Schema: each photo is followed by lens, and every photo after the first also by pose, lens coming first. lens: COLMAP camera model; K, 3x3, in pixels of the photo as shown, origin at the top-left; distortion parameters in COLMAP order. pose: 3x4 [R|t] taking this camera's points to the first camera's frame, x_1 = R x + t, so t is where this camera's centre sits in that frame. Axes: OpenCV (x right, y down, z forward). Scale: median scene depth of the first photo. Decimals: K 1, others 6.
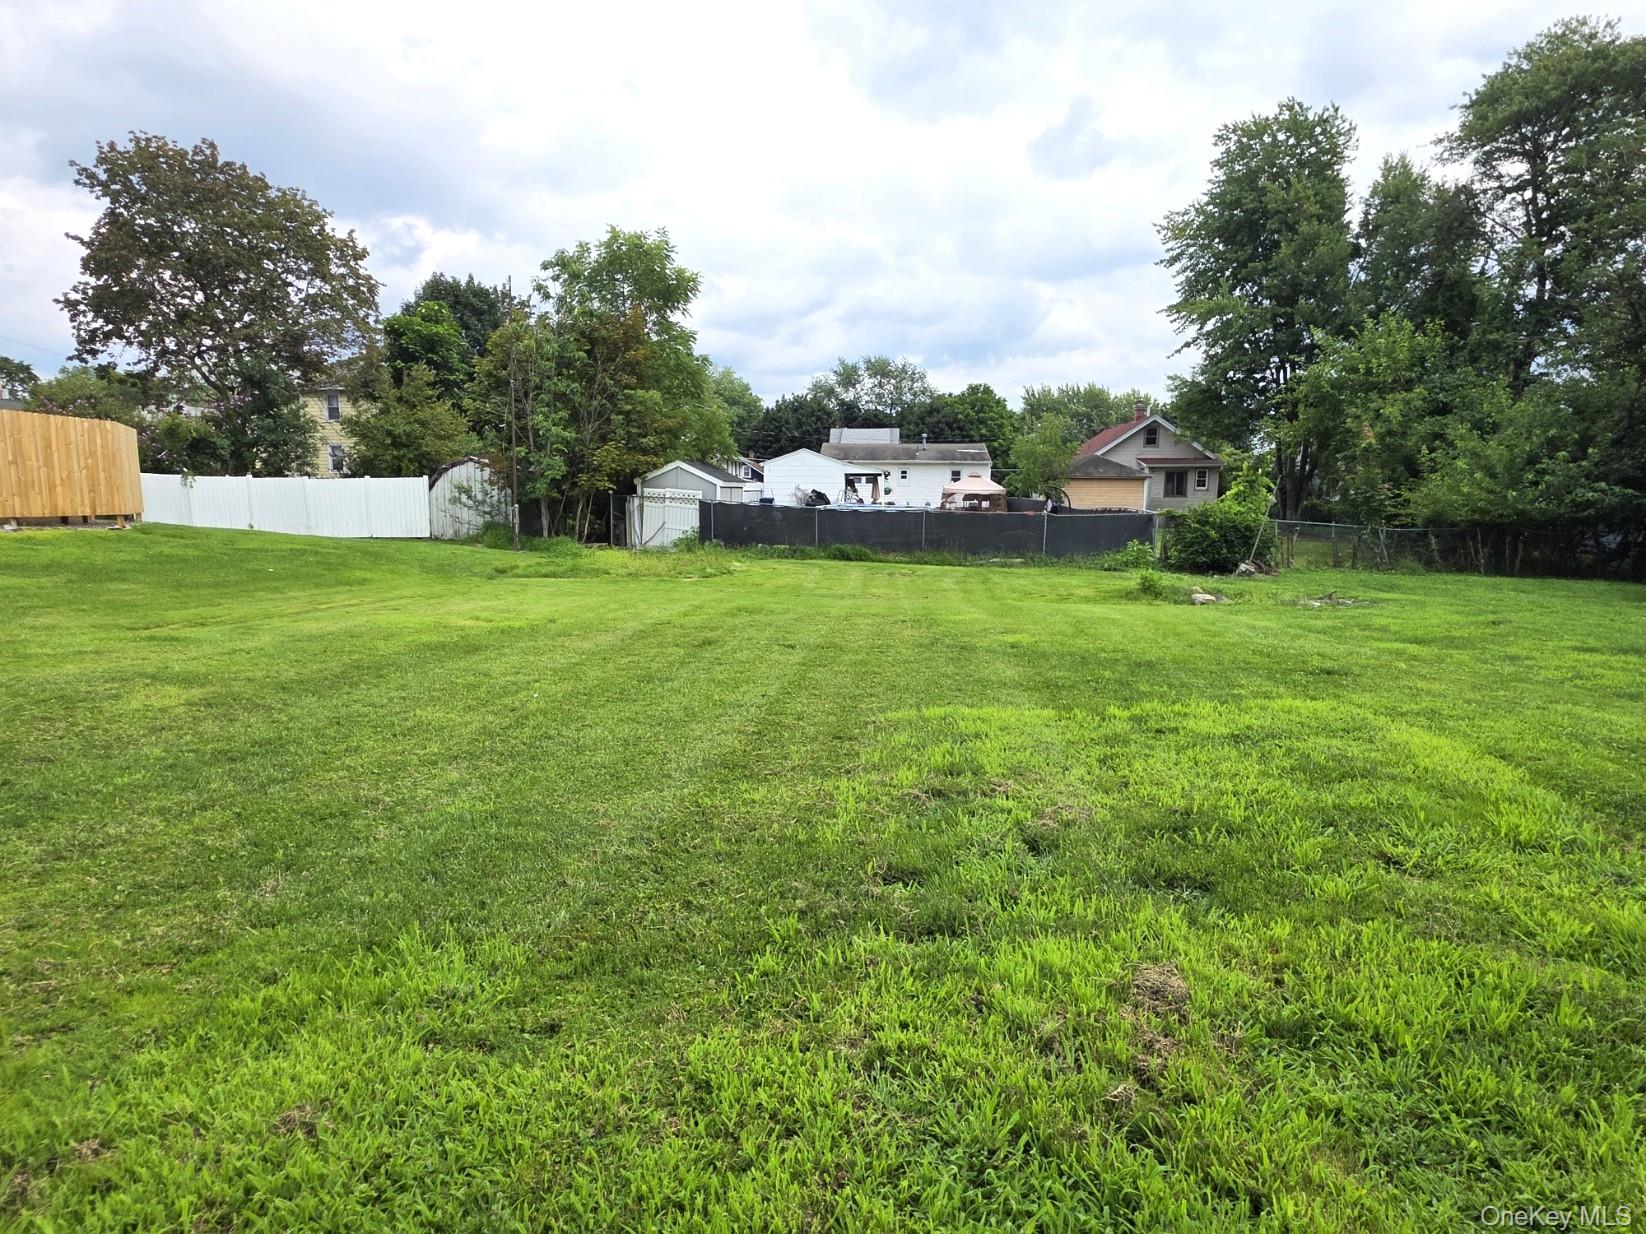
lens RADIAL K [[867.1, 0, 818.7], [0, 867.1, 620.8], [0, 0, 1]] dist [0.010520, -0.007220]
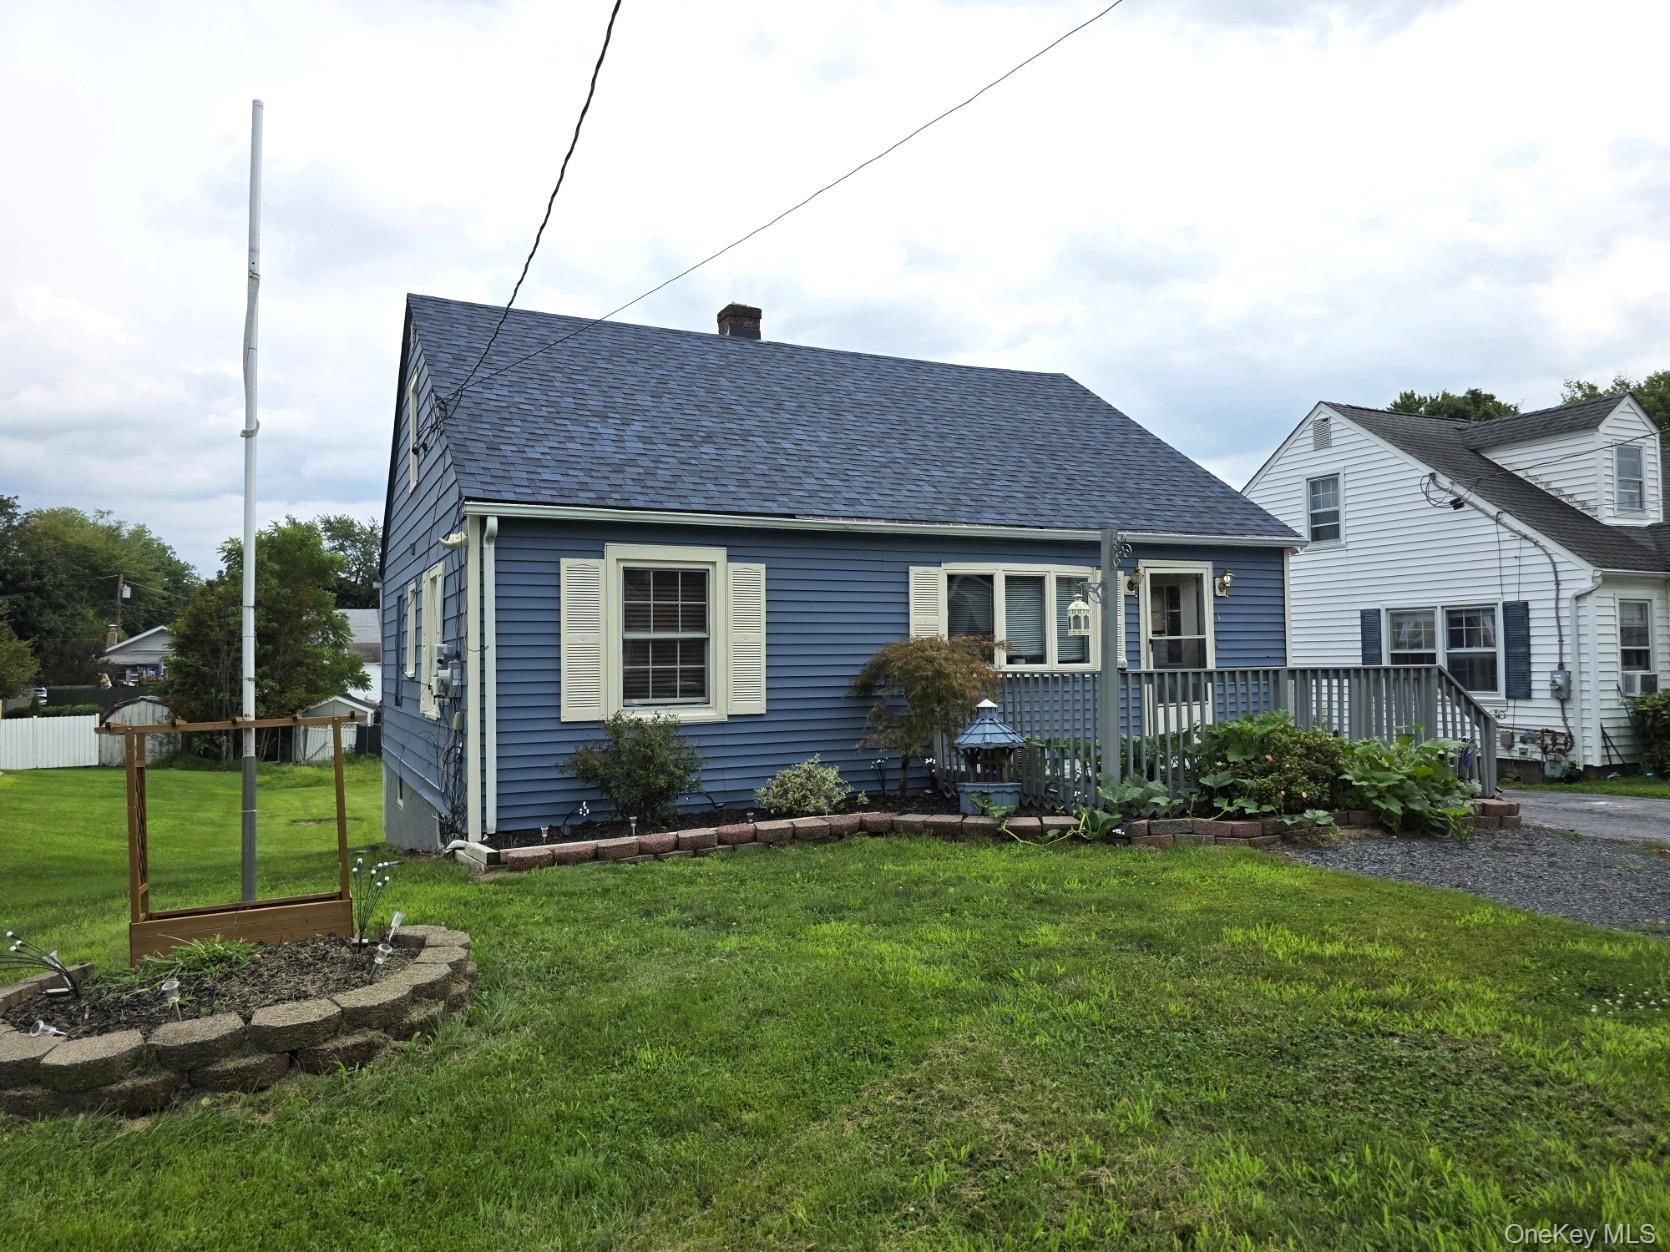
lens RADIAL K [[1145.5, 0, 842.3], [0, 1145.5, 629.7], [0, 0, 1]] dist [0.008883, 0.001764]
pose [[0.863135, -0.000740, 0.504973, -0.374752], [0.084949, 0.985961, -0.143755, 0.035678], [-0.497777, 0.166977, 0.851080, -0.900985]]
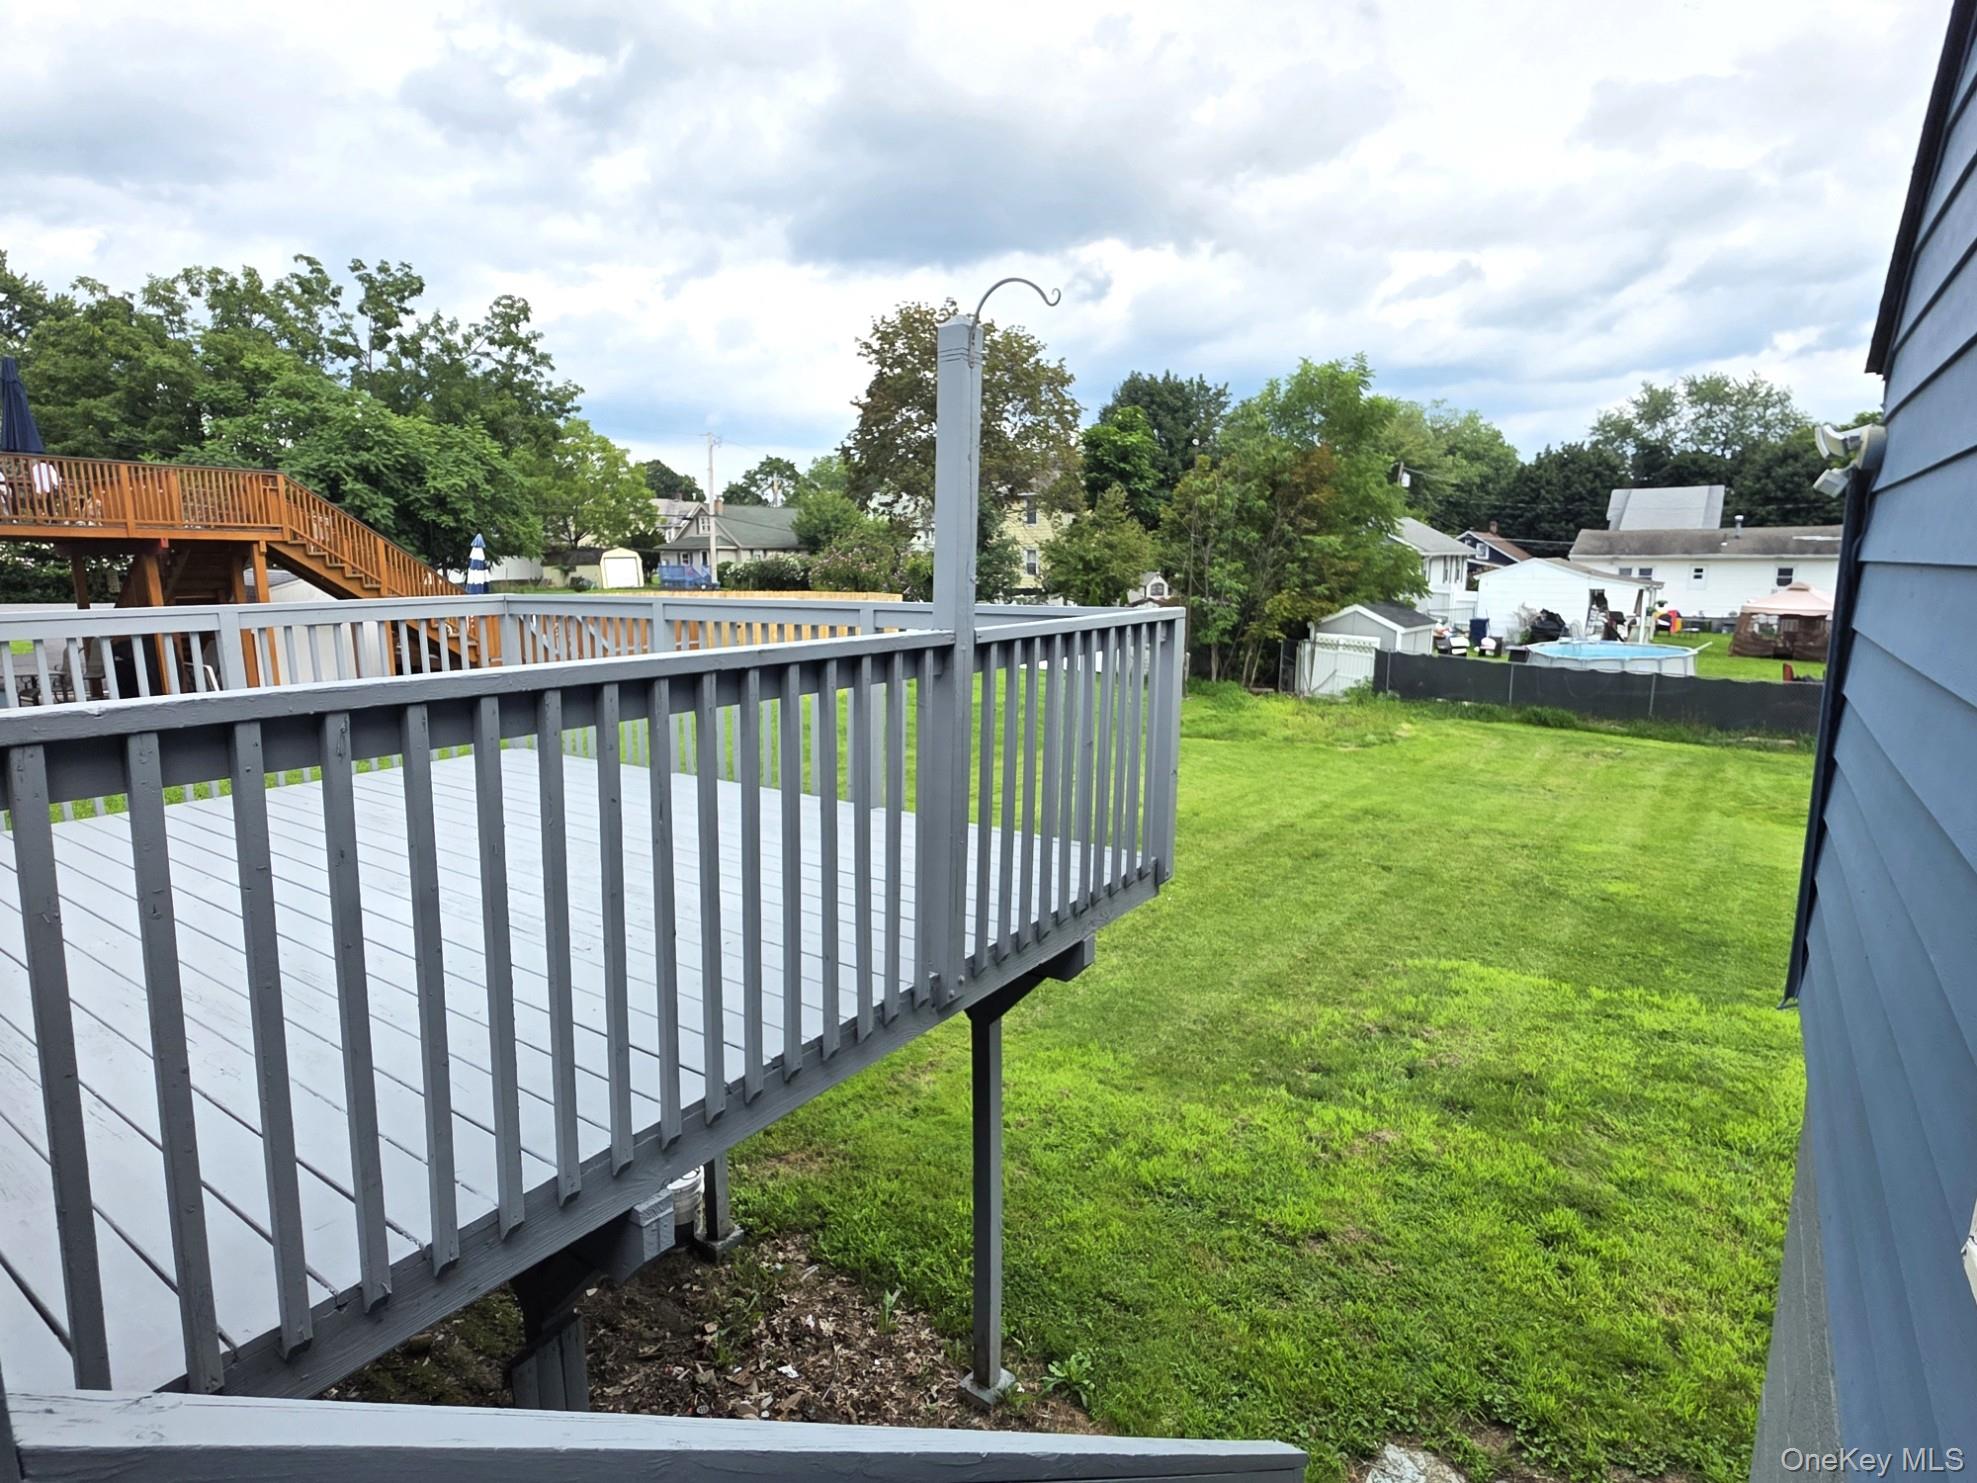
lens RADIAL K [[1041.4, 0, 988.5], [0, 1041.4, 743.0], [0, 0, 1]] dist [0.010520, -0.007220]
pose [[0.860868, 0.077837, -0.502840, 0.075242], [-0.060388, 0.996875, 0.050927, -0.067382], [0.505233, -0.013476, 0.862878, -0.183163]]
